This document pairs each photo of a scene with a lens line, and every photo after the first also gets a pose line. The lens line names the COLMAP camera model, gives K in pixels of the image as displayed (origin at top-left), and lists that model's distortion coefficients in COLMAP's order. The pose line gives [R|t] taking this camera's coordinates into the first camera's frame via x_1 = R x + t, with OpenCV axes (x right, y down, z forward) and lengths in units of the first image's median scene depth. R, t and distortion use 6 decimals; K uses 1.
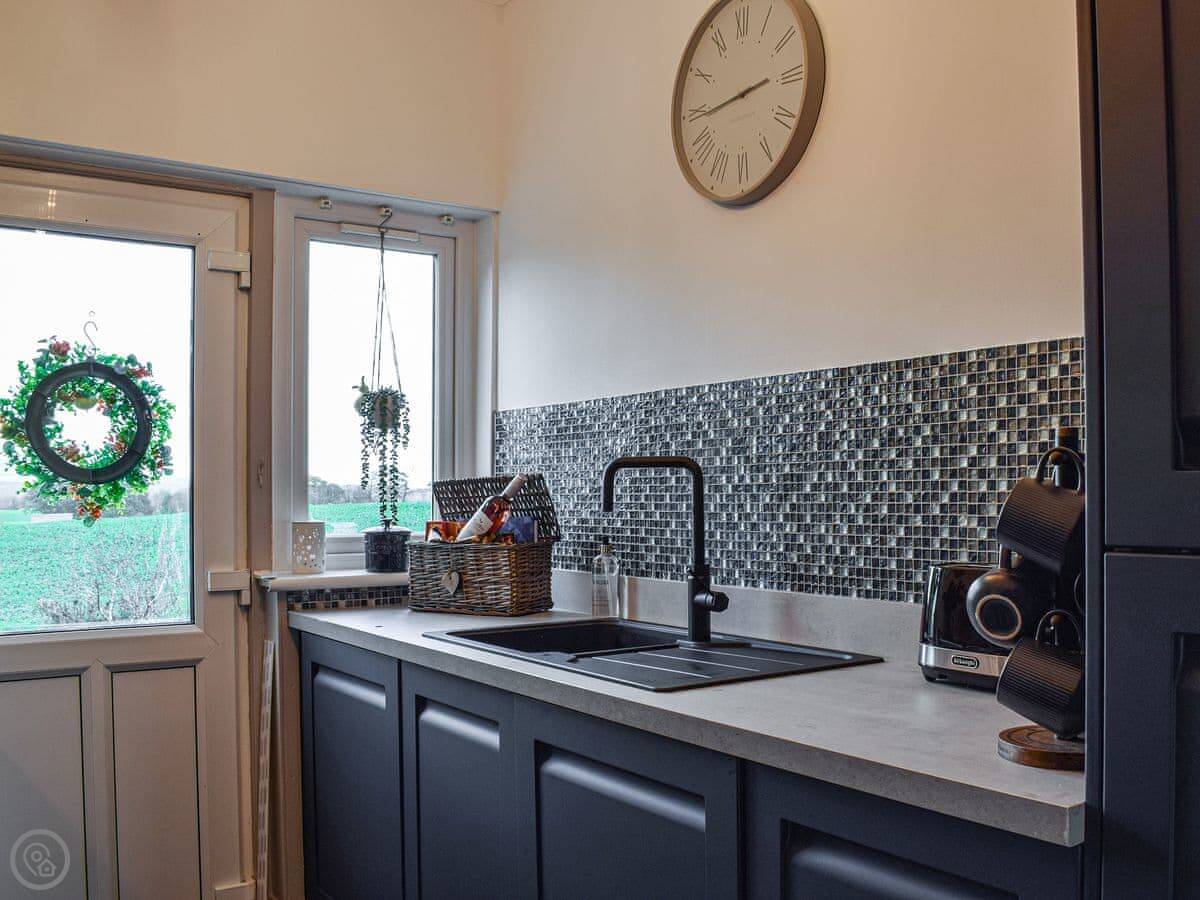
lens RADIAL K [[1119.2, 0, 646.3], [0, 1119.2, 514.8], [0, 0, 1]] dist [-0.086275, 0.016814]
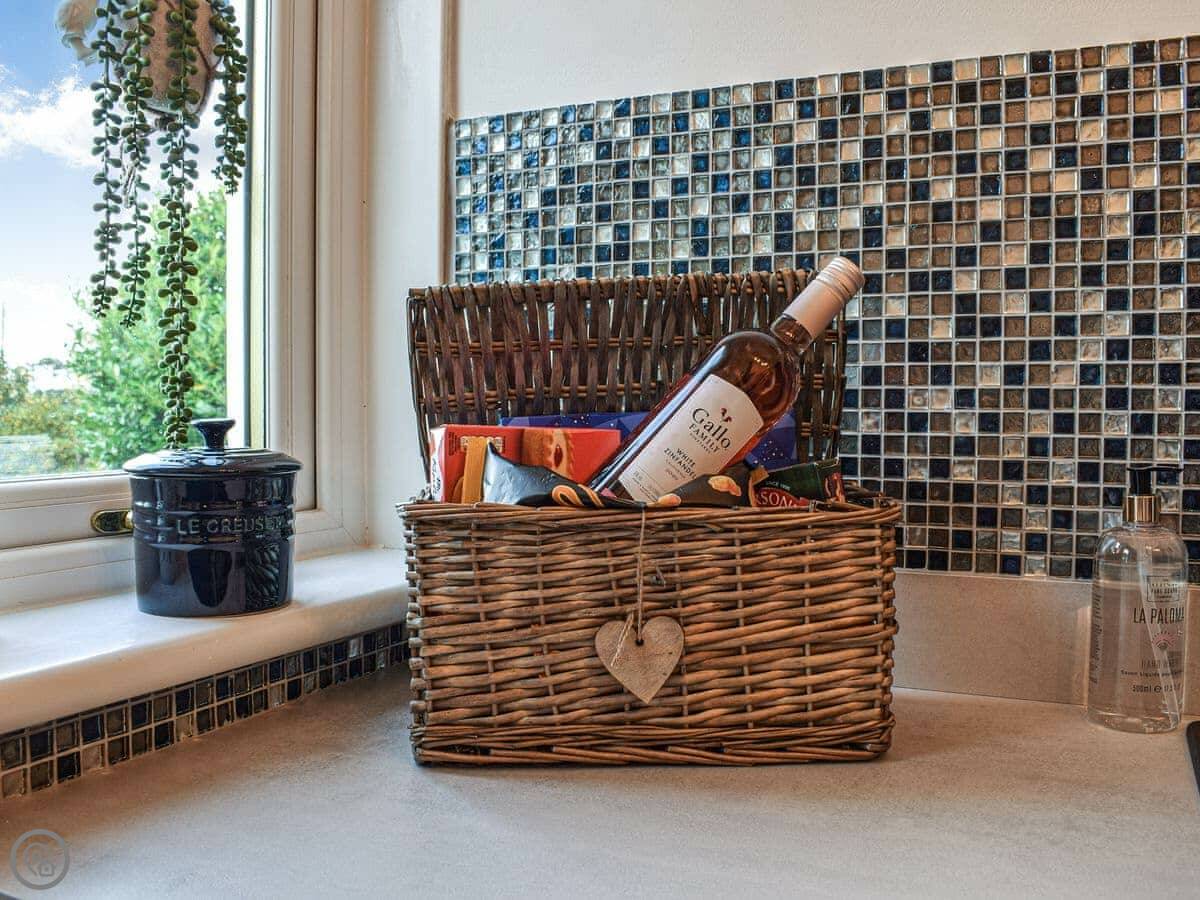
lens RADIAL K [[1094.9, 0, 600.0], [0, 1094.9, 450.0], [0, 0, 1]] dist [-0.089387, 0.003835]
pose [[0.878436, -0.018056, 0.477519, -0.303040], [0.007384, 0.999679, 0.024216, 0.005719], [-0.477803, -0.017746, 0.878288, 0.777353]]
